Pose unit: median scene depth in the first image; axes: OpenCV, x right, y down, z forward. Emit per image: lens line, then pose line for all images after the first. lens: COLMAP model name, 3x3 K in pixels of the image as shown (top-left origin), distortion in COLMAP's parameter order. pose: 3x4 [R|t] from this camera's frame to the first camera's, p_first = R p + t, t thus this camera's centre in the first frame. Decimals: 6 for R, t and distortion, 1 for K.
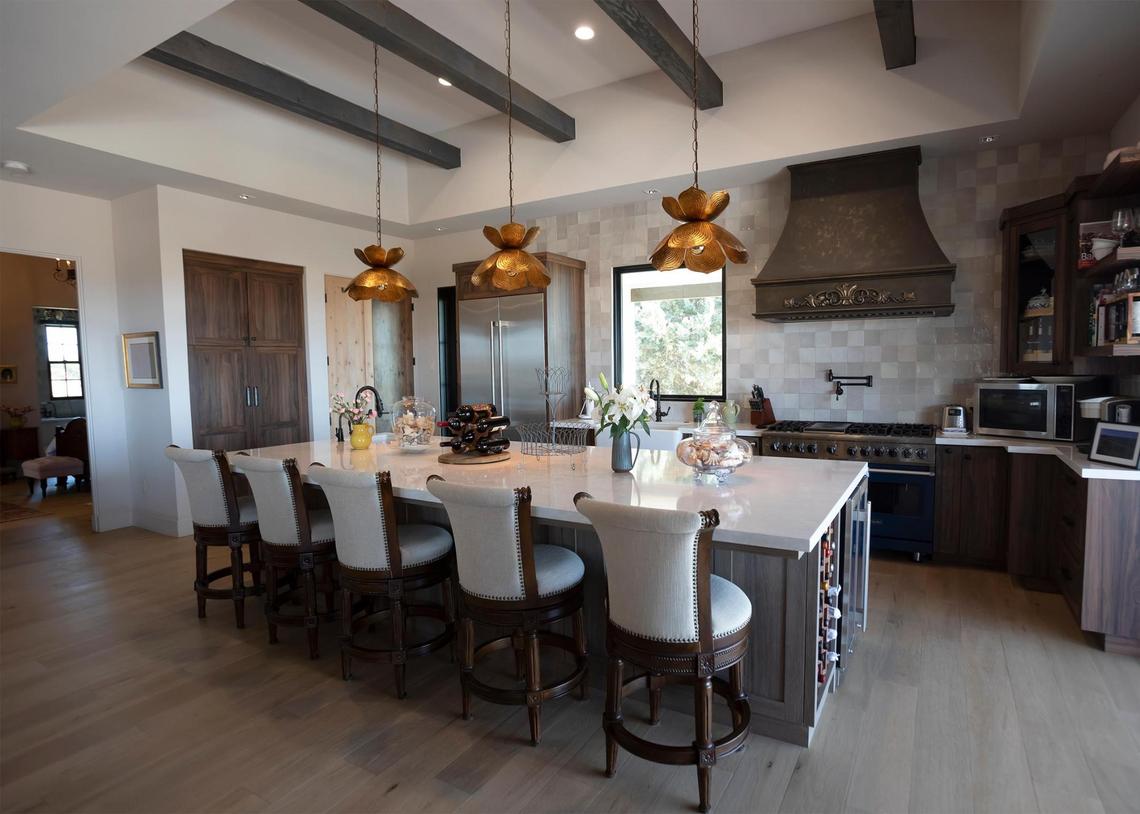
lens RADIAL K [[603.4, 0, 608.0], [0, 603.4, 407.5], [0, 0, 1]] dist [-0.059792, 0.030145]
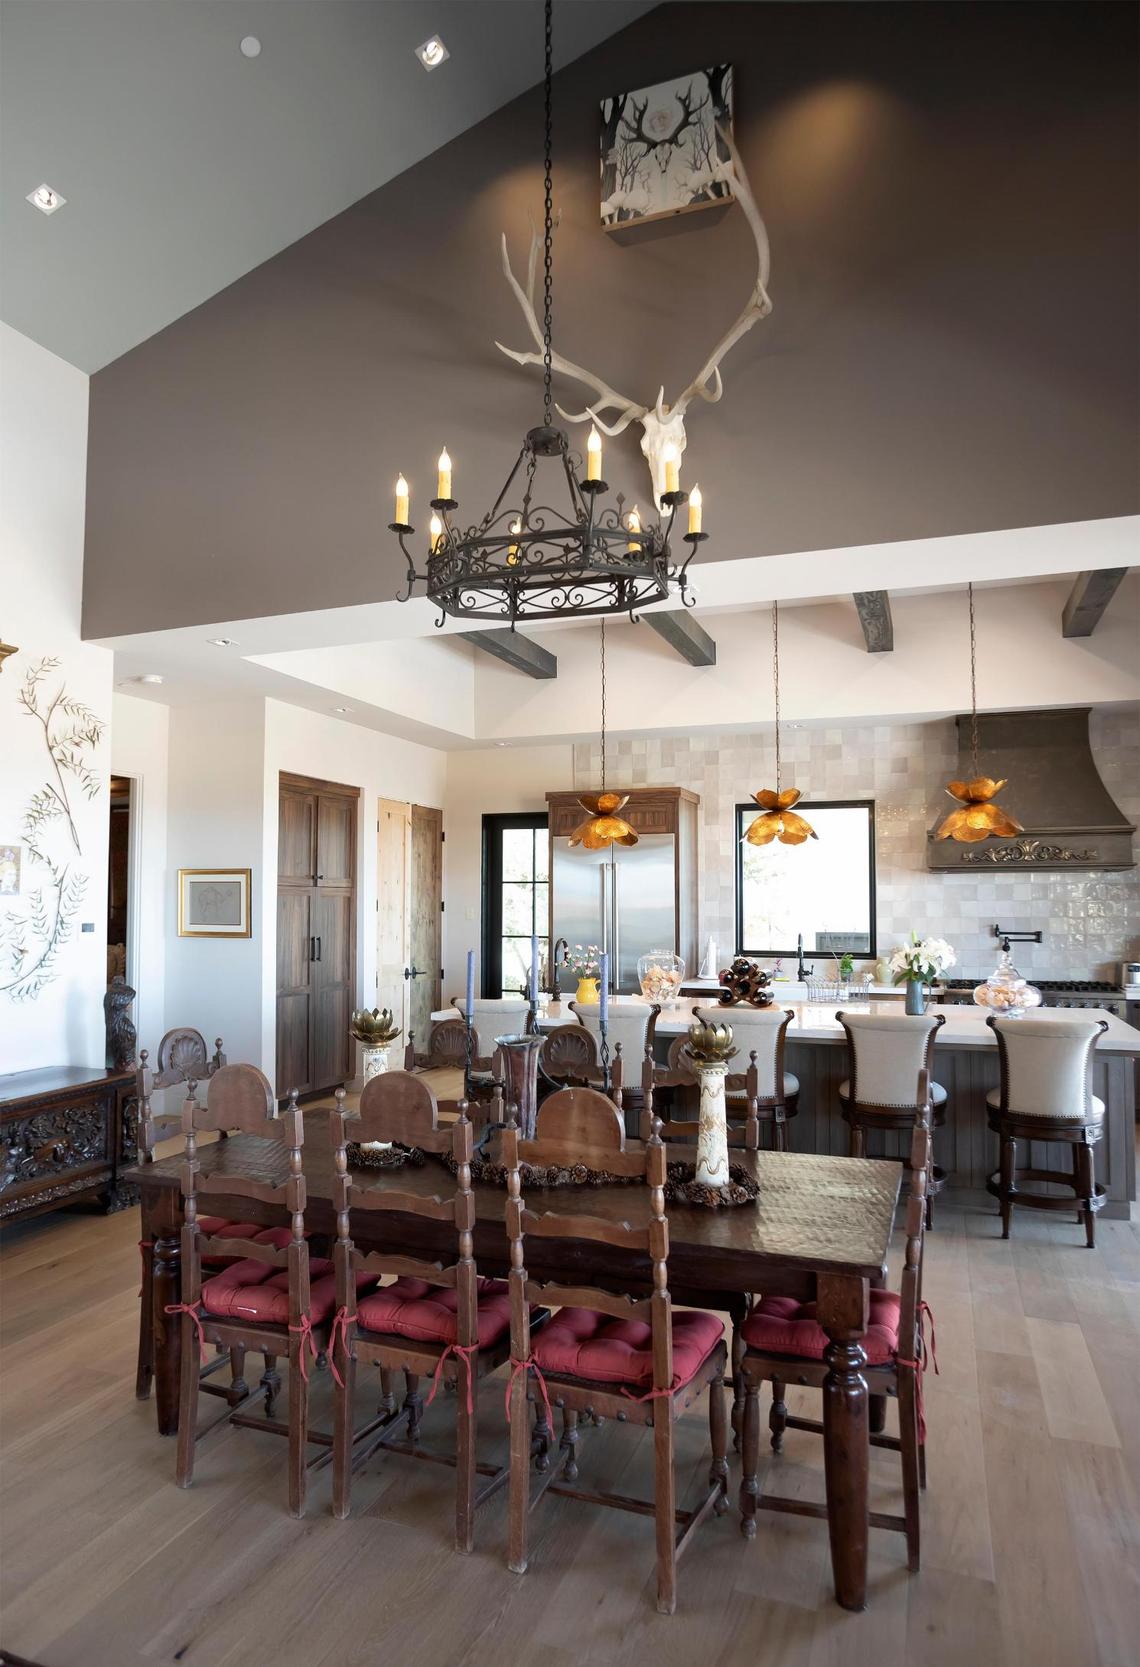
lens RADIAL K [[1000.8, 0, 570.8], [0, 1000.8, 862.5], [0, 0, 1]] dist [-0.064558, 0.063387]
pose [[0.988157, 0.021037, 0.151995, -0.512990], [-0.003539, 0.993419, -0.114485, 0.019949], [-0.153403, 0.112591, 0.981728, -0.426774]]
